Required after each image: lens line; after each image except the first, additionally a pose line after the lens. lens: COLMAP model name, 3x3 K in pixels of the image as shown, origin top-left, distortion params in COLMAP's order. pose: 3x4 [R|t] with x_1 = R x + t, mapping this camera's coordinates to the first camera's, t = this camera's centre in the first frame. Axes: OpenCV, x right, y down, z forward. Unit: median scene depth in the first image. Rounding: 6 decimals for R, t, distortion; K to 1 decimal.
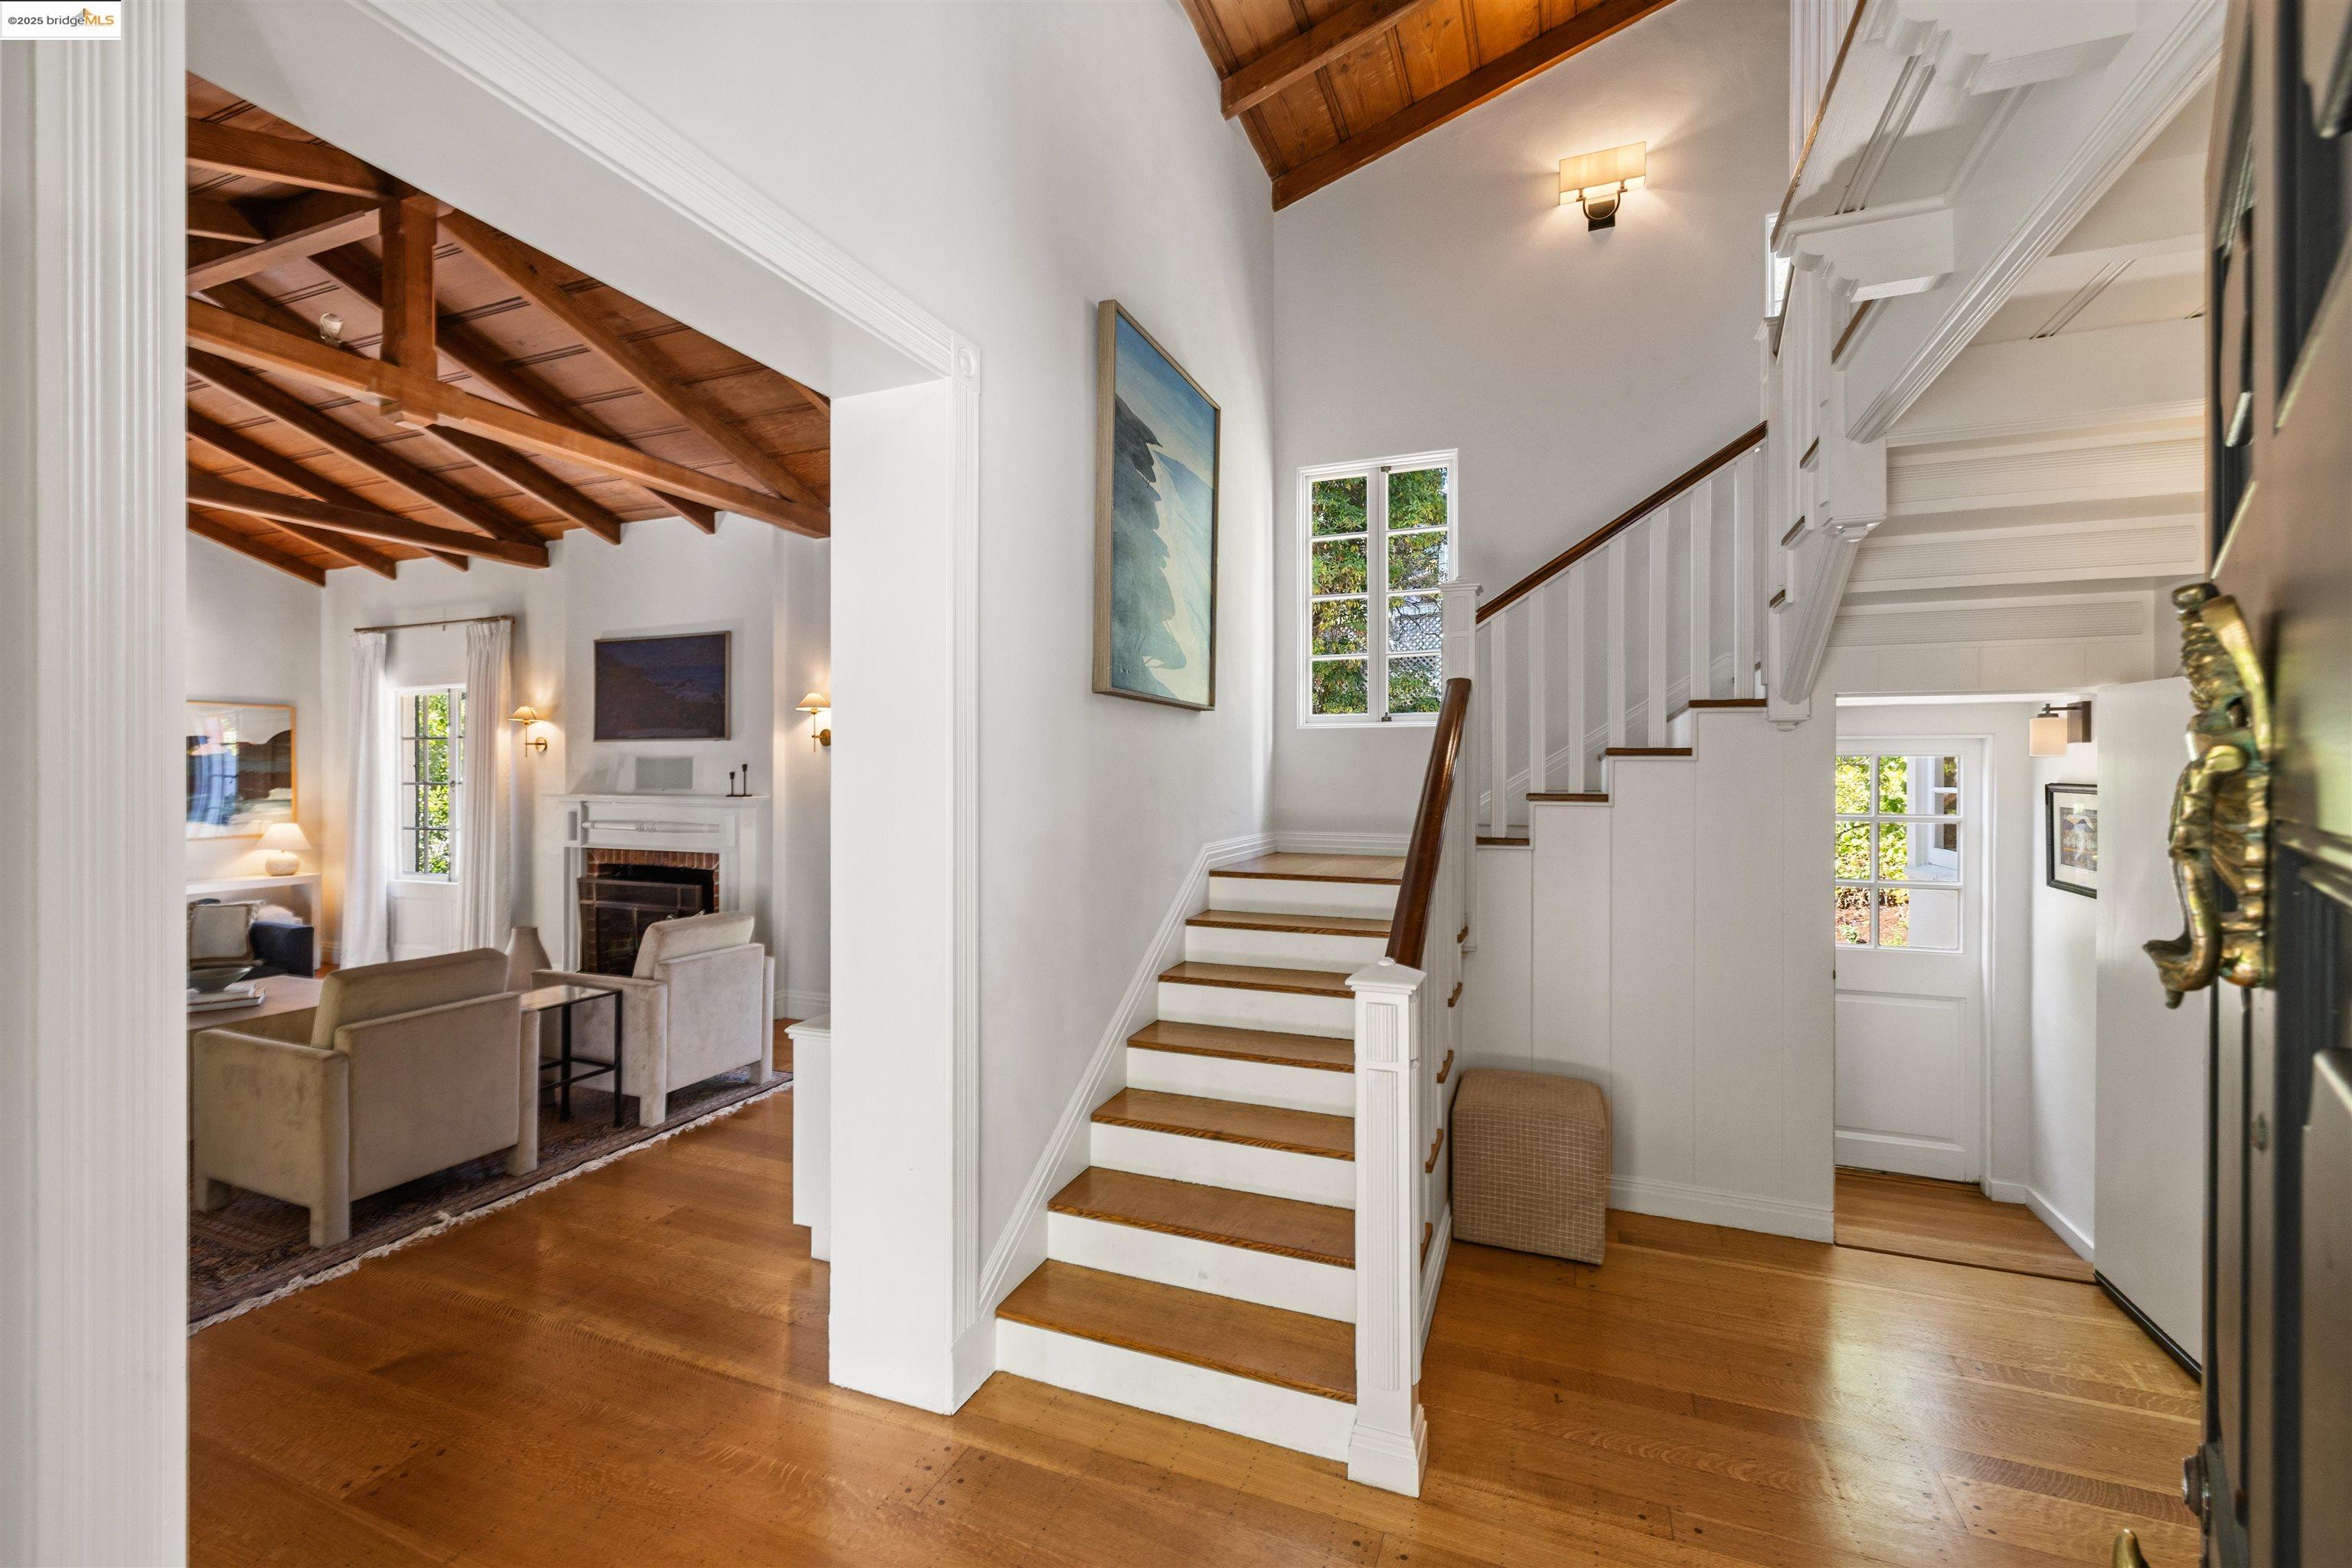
lens RADIAL K [[989.8, 0, 1170.7], [0, 989.8, 777.3], [0, 0, 1]] dist [0.001877, 0.000063]
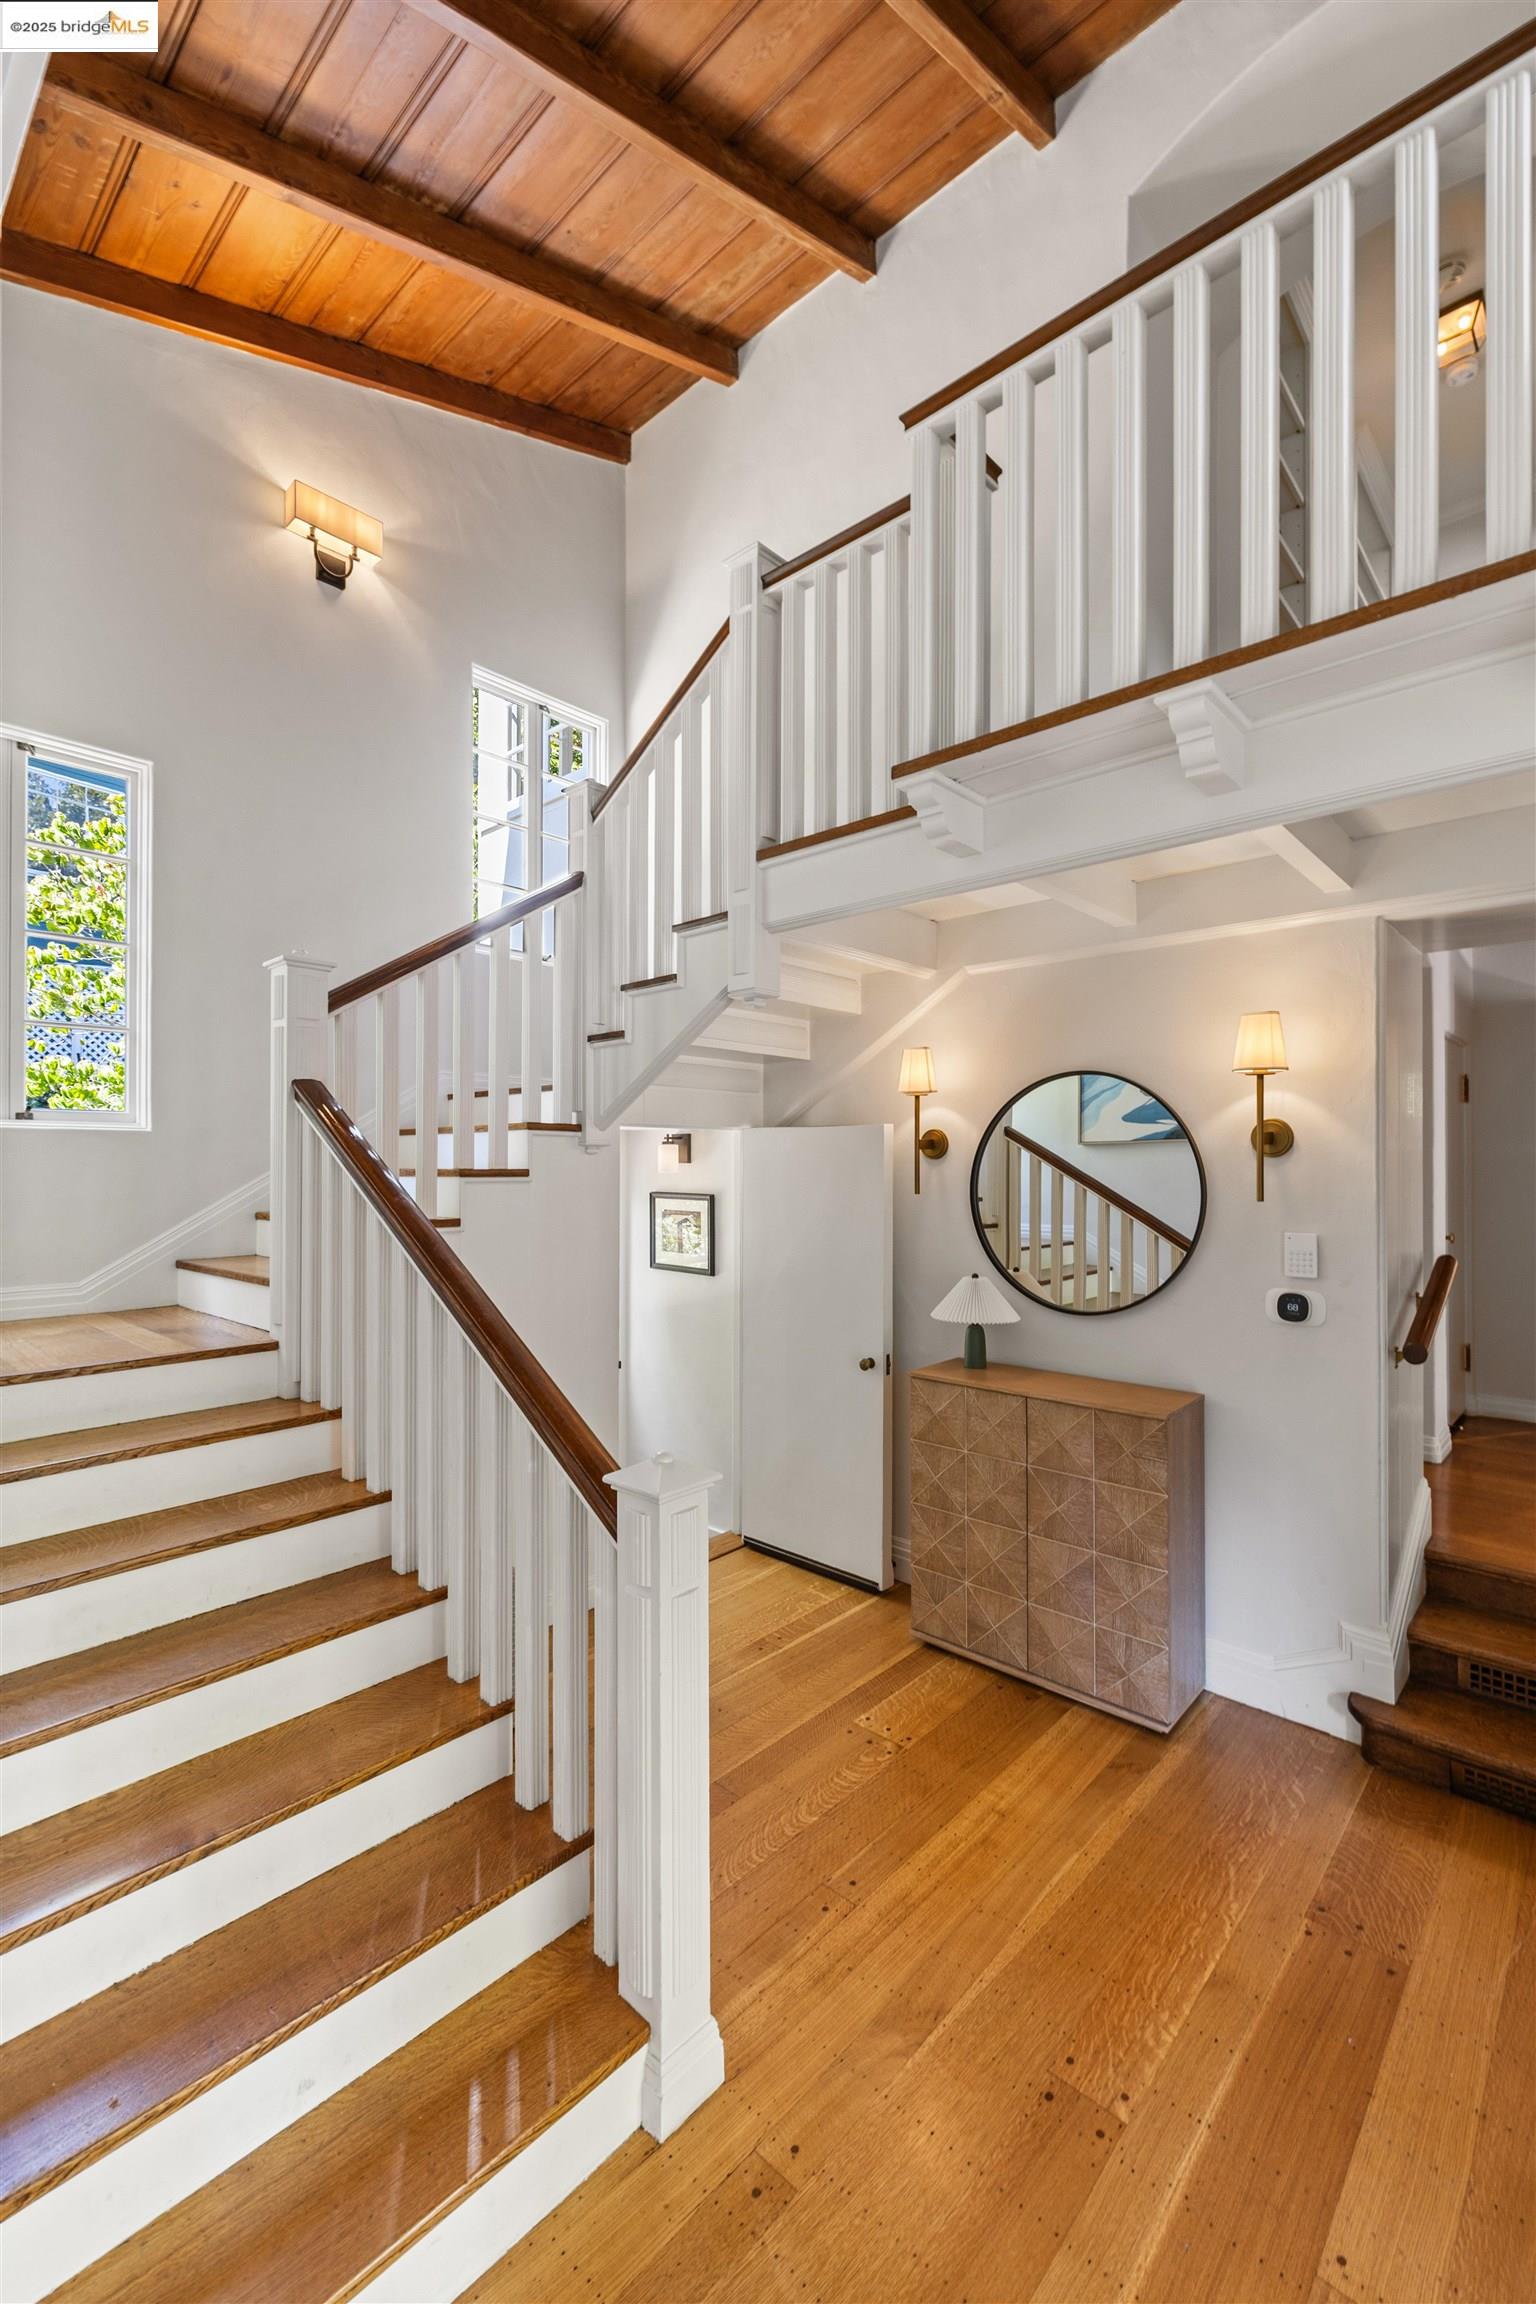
lens RADIAL K [[969.6, 0, 768.0], [0, 969.6, 1152.0], [0, 0, 1]] dist [0.001877, 0.000063]
pose [[0.349220, 0.012310, 0.936960, -0.305261], [-0.000544, 0.999916, -0.012934, -0.031668], [-0.937041, 0.004007, 0.349197, 0.392810]]
